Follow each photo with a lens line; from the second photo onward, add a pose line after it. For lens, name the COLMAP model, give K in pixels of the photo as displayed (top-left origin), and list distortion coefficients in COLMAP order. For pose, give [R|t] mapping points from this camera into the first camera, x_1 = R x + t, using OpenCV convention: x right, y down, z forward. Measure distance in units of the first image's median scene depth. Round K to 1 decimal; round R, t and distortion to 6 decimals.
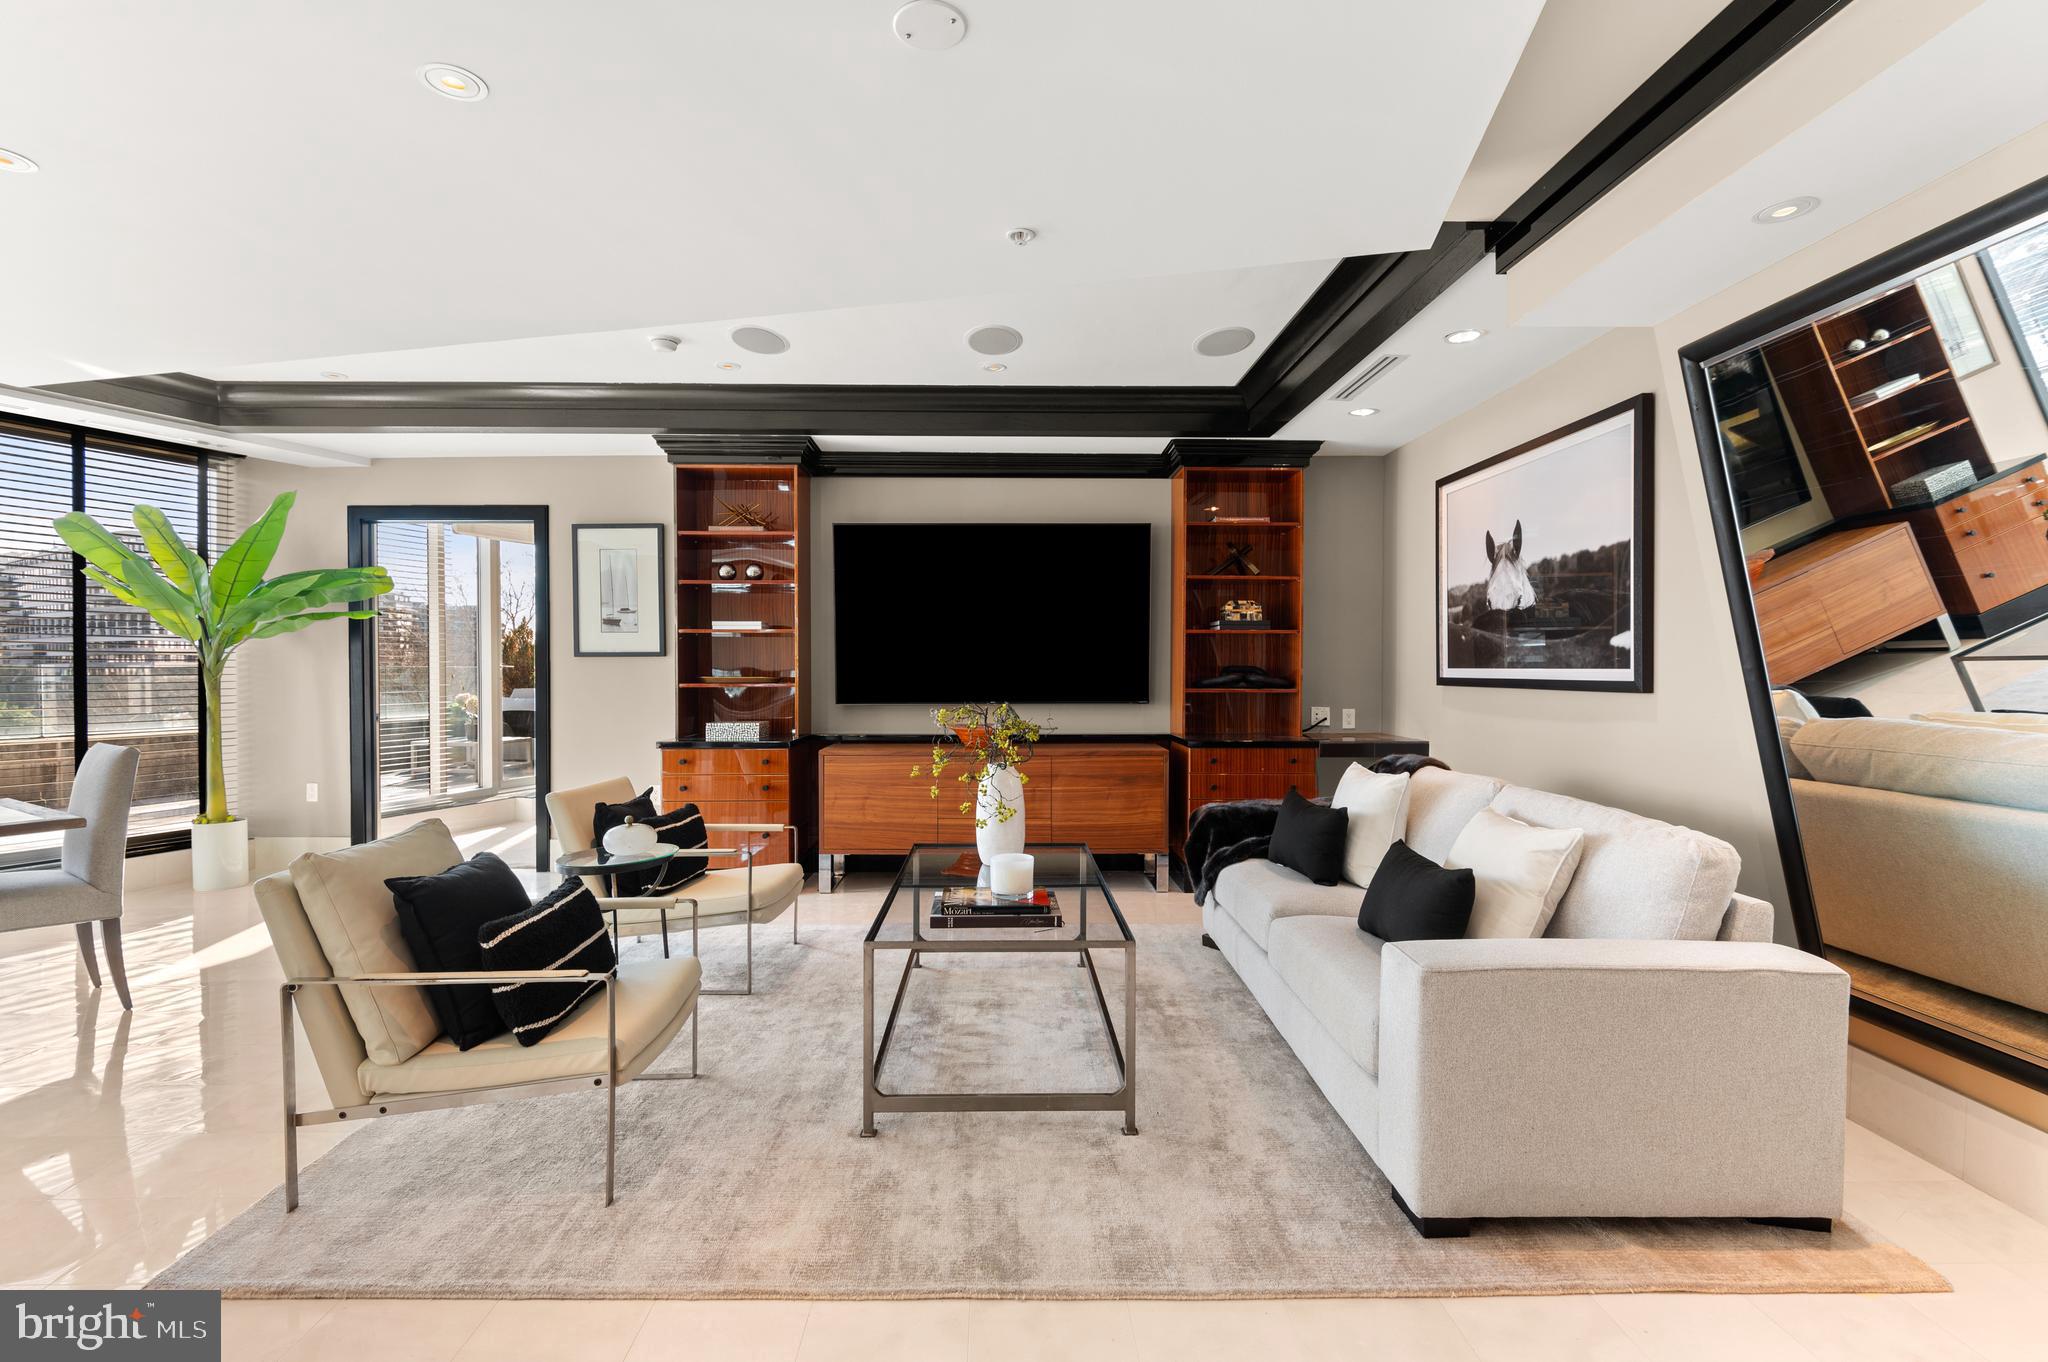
lens RADIAL K [[943.0, 0, 1013.3], [0, 943.0, 688.3], [0, 0, 1]] dist [0.002455, -0.000177]
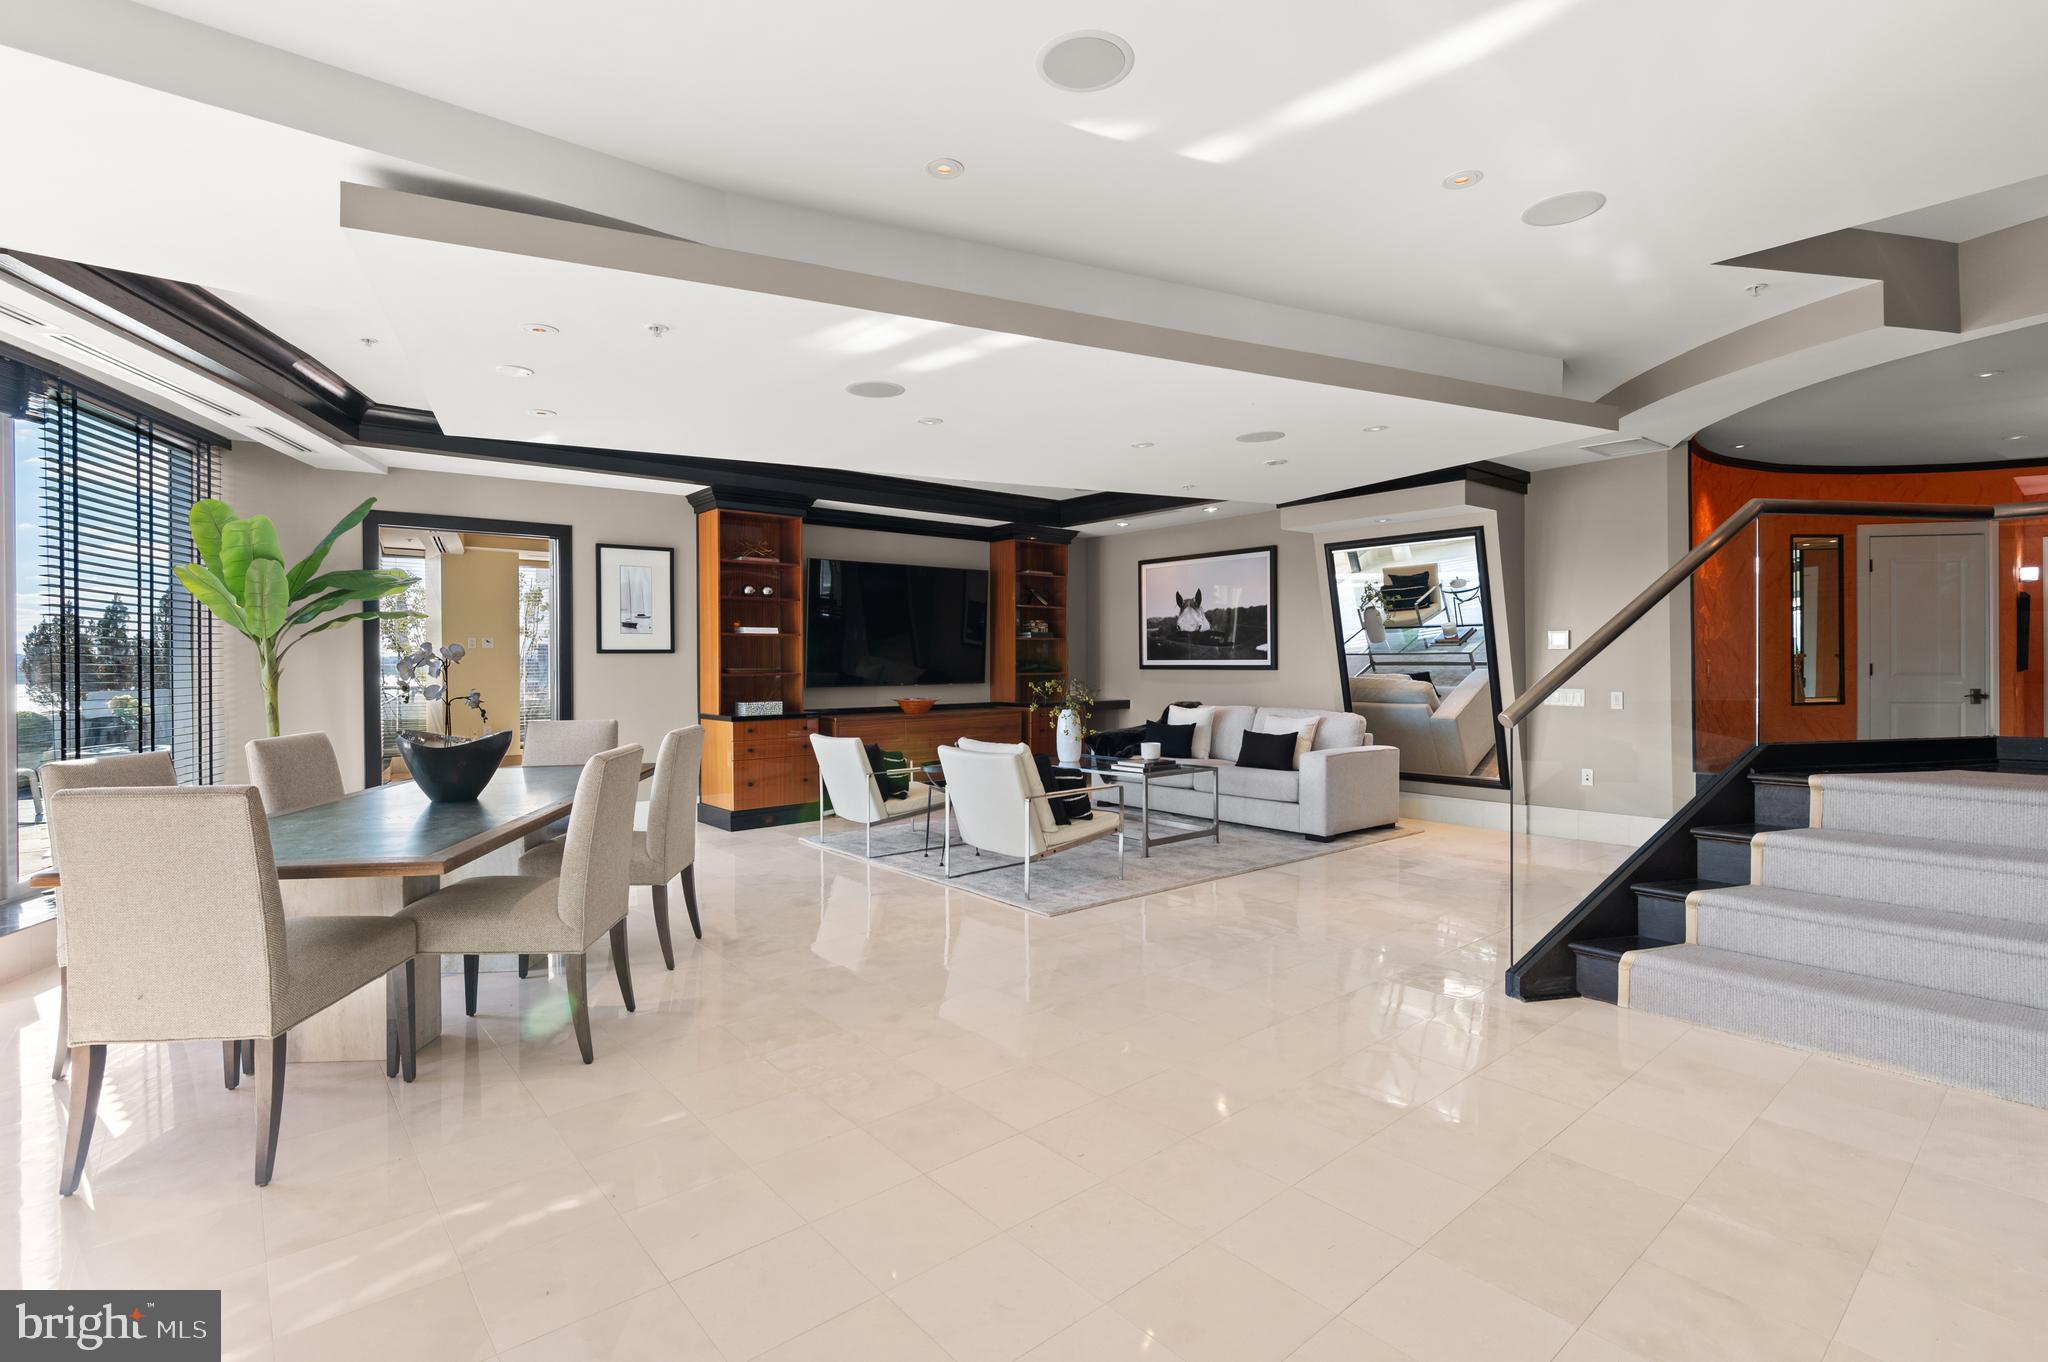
lens RADIAL K [[943.0, 0, 1013.3], [0, 943.0, 688.3], [0, 0, 1]] dist [0.002455, -0.000177]
pose [[0.779901, -0.022072, 0.625514, -0.951040], [0.018653, 0.999754, 0.012021, 0.007833], [-0.625625, 0.002292, 0.780120, -0.320284]]
